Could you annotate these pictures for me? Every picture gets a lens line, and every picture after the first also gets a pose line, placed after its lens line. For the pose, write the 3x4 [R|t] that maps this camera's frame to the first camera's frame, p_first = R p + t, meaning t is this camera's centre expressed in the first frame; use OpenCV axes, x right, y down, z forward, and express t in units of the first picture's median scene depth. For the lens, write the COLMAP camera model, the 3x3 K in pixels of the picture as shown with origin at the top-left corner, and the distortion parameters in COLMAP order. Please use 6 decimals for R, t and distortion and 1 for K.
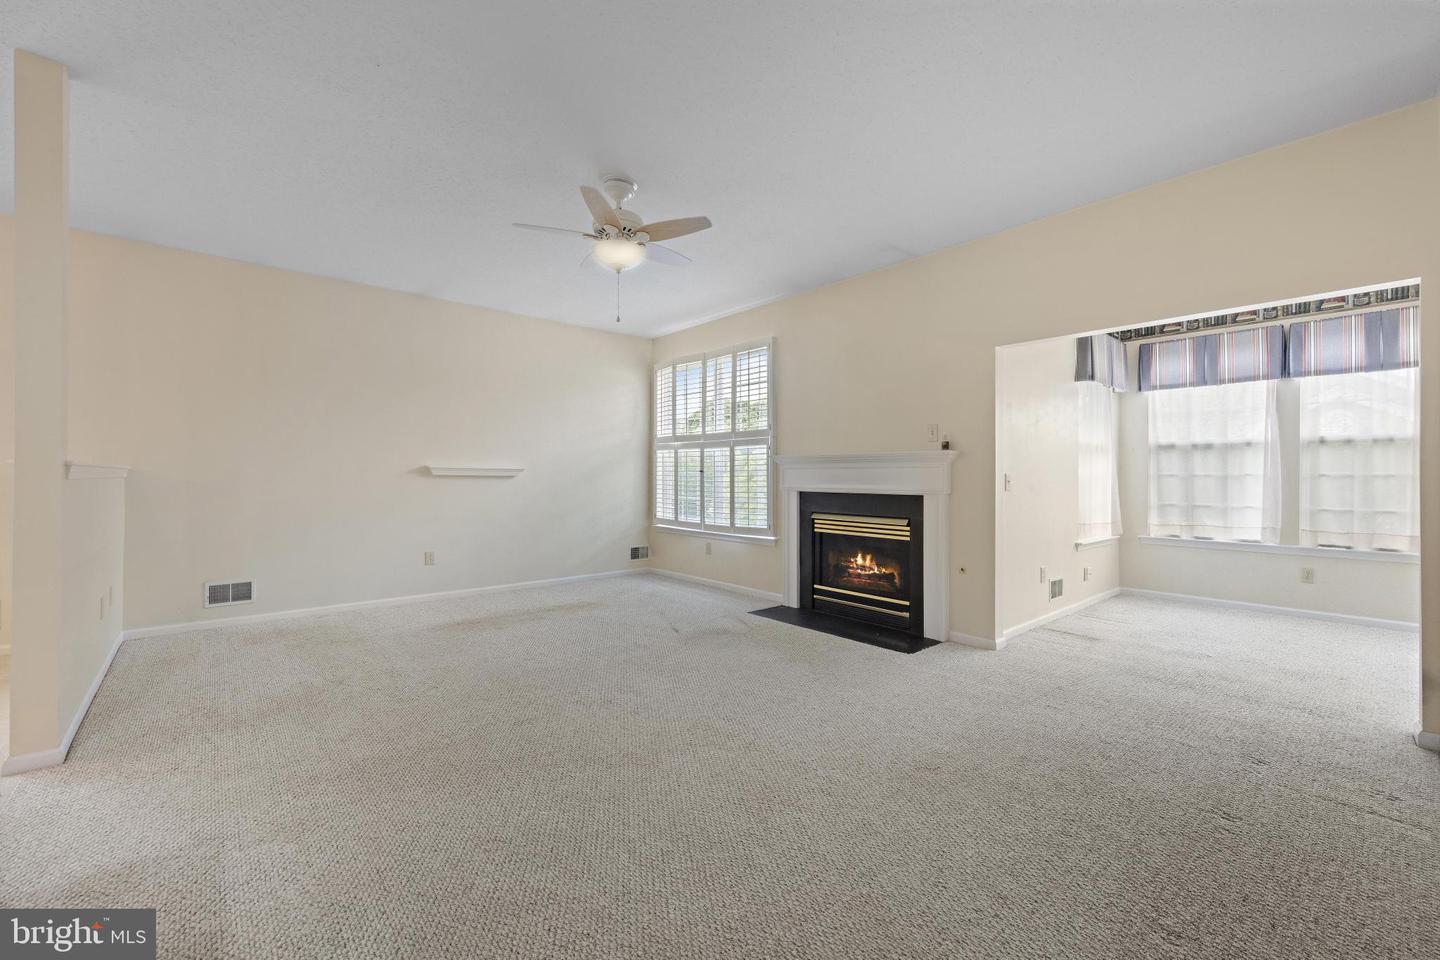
lens RADIAL K [[589.6, 0, 724.5], [0, 589.6, 476.3], [0, 0, 1]] dist [0.007652, 0.000172]
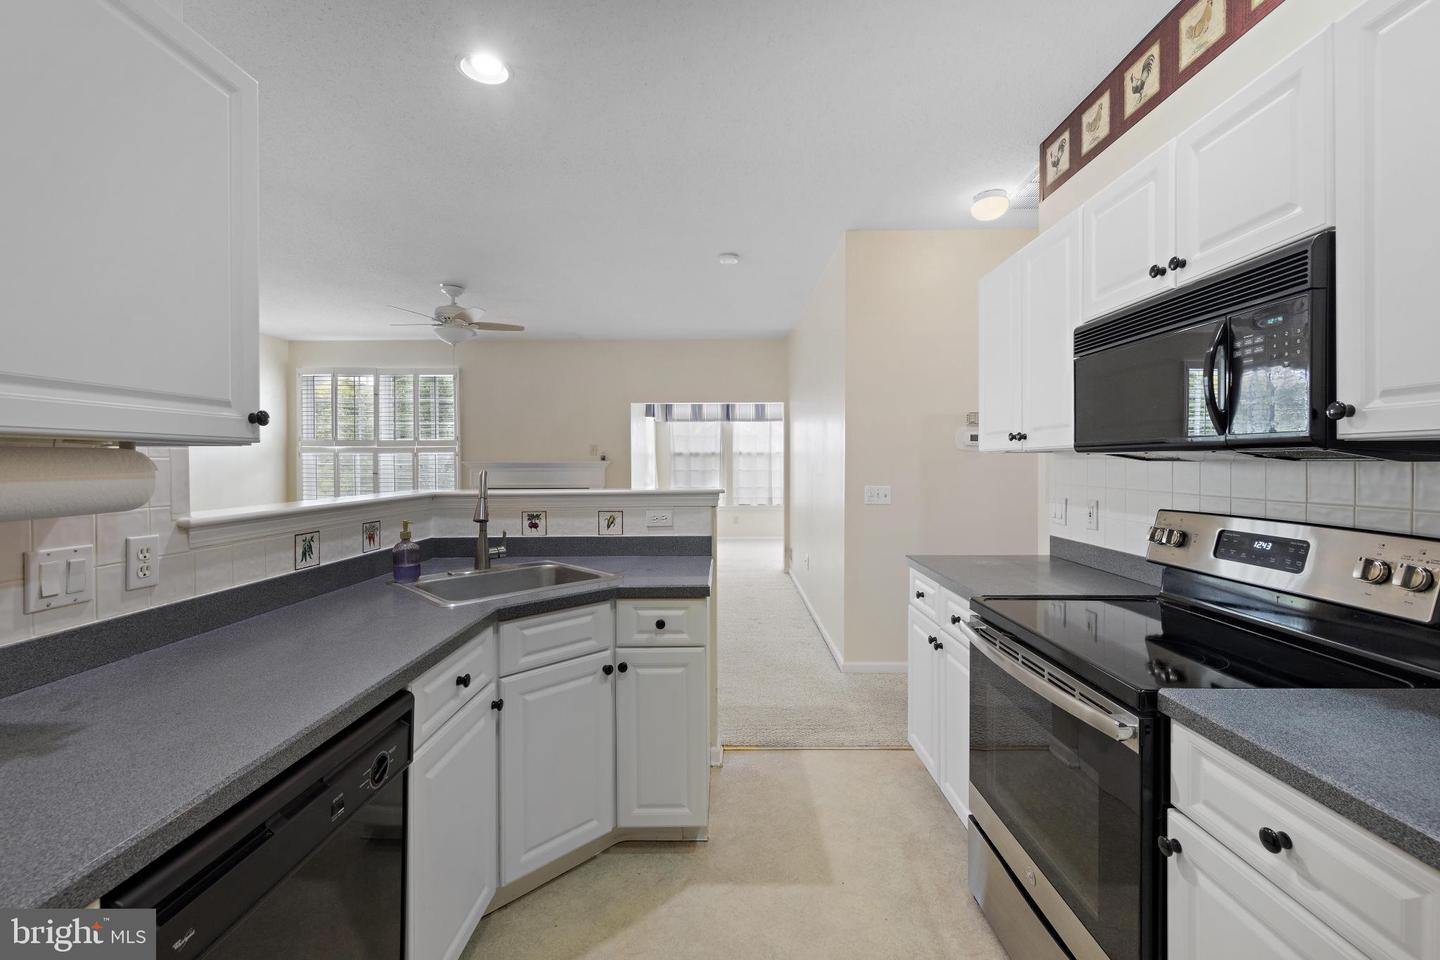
lens RADIAL K [[601.4, 0, 727.6], [0, 601.4, 466.4], [0, 0, 1]] dist [0.001878, -0.000127]
pose [[0.666234, -0.013254, 0.745625, -0.586886], [0.005182, 0.999900, 0.013145, -0.043693], [-0.745725, -0.004894, 0.666236, -0.357566]]
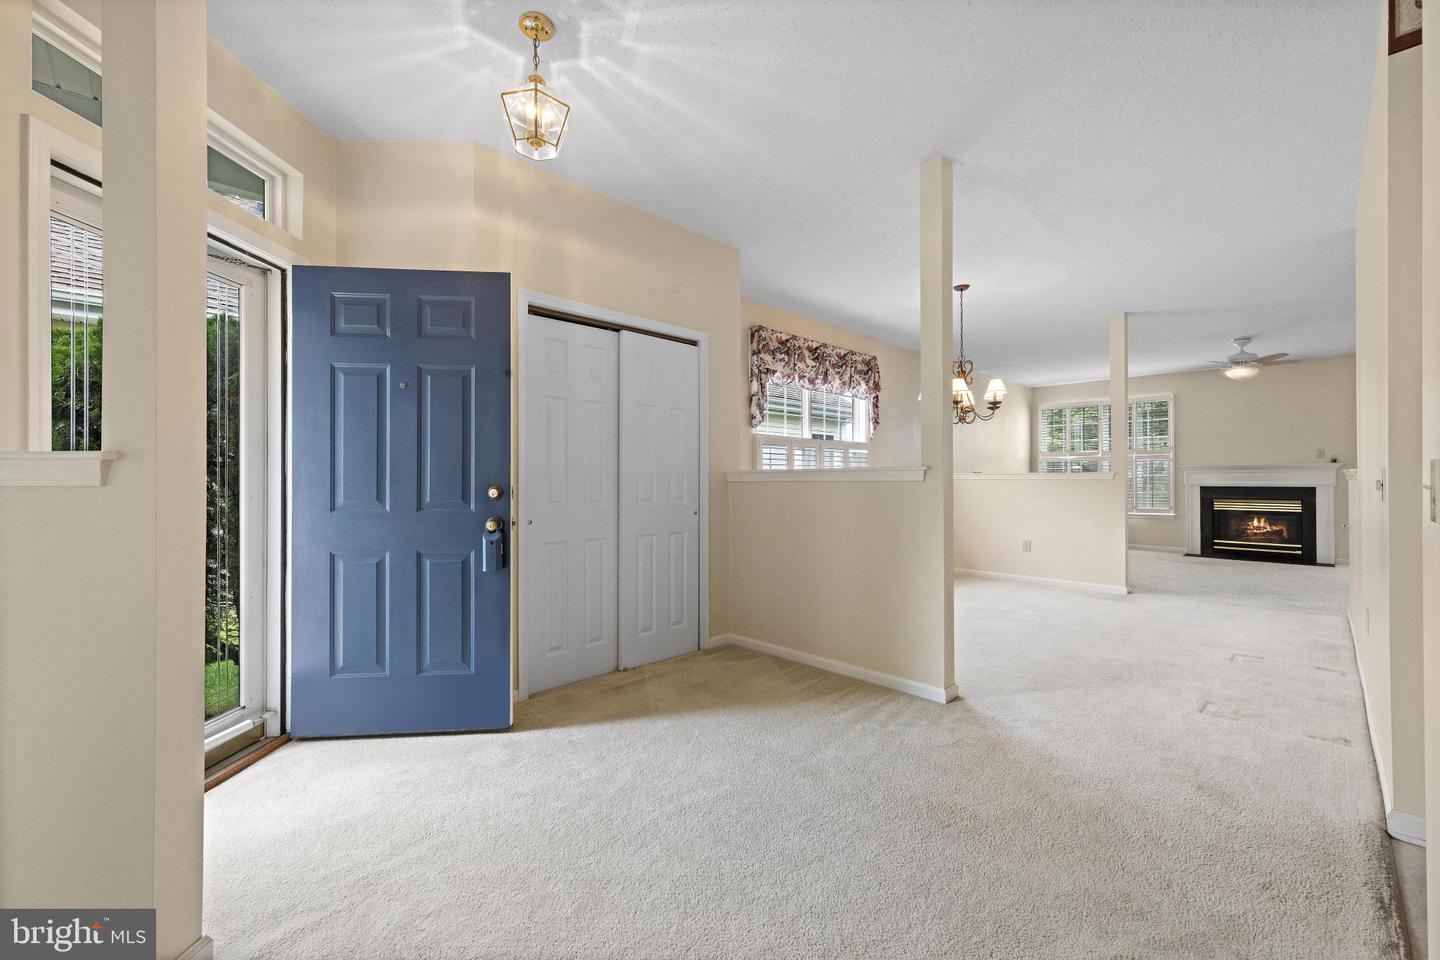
lens RADIAL K [[589.6, 0, 724.5], [0, 589.6, 476.3], [0, 0, 1]] dist [0.007652, 0.000172]
pose [[0.998390, -0.007017, 0.056283, -1.499932], [0.007208, 0.999969, -0.003199, -0.008522], [-0.056259, 0.003599, 0.998410, -0.709675]]
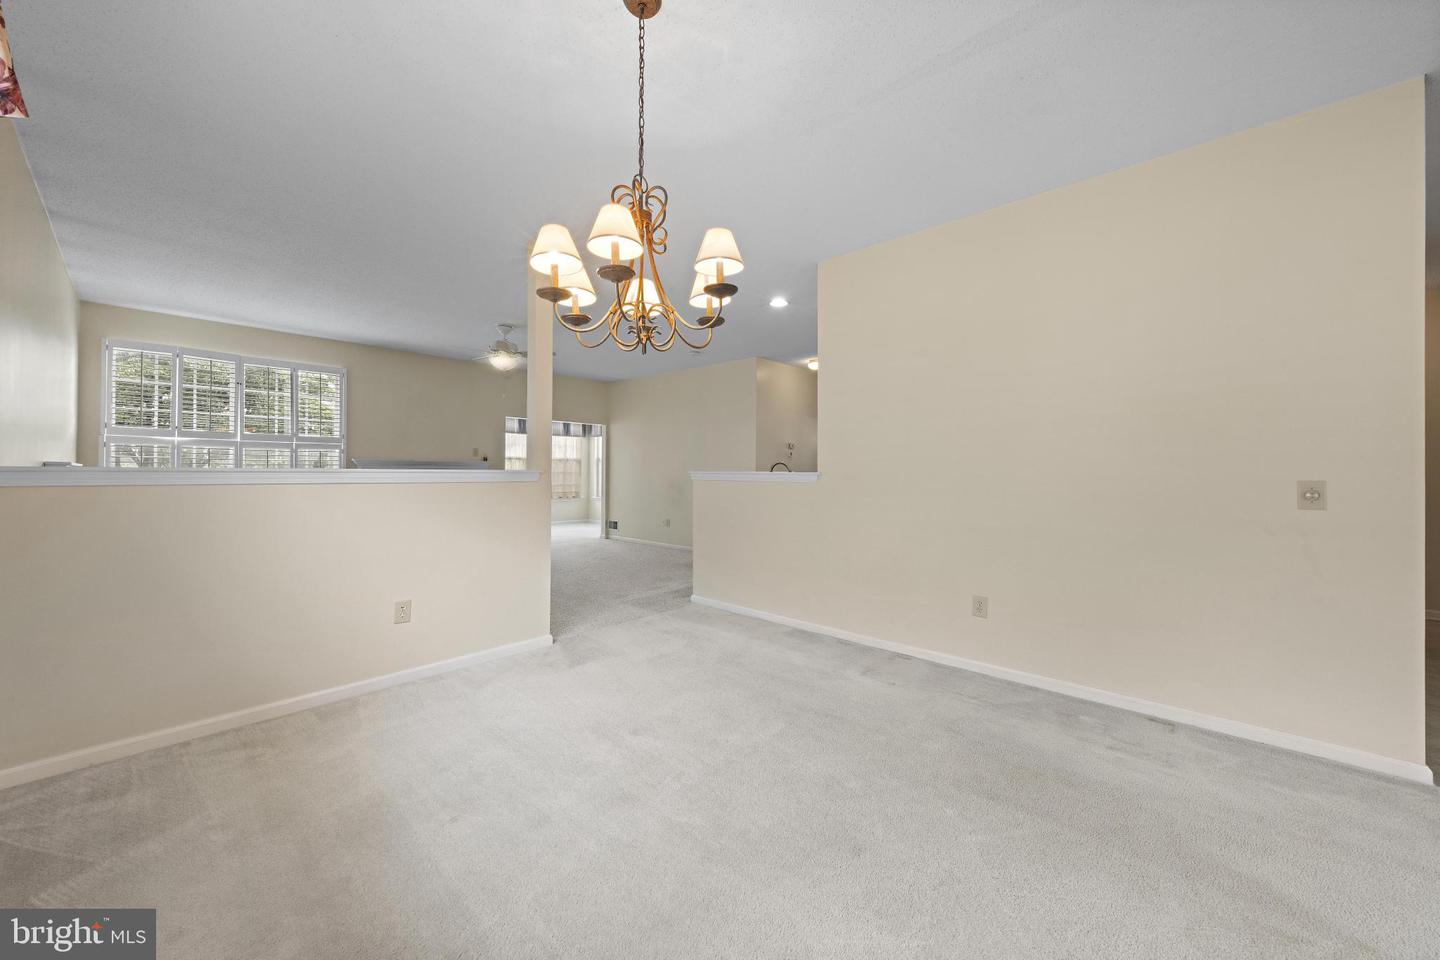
lens RADIAL K [[533.3, 0, 717.0], [0, 533.3, 471.4], [0, 0, 1]] dist [0.008588, -0.000117]
pose [[-0.093964, -0.003939, 0.995568, -1.395700], [-0.010273, 0.999943, 0.002987, -0.020907], [-0.995523, -0.009947, -0.093999, 0.324650]]
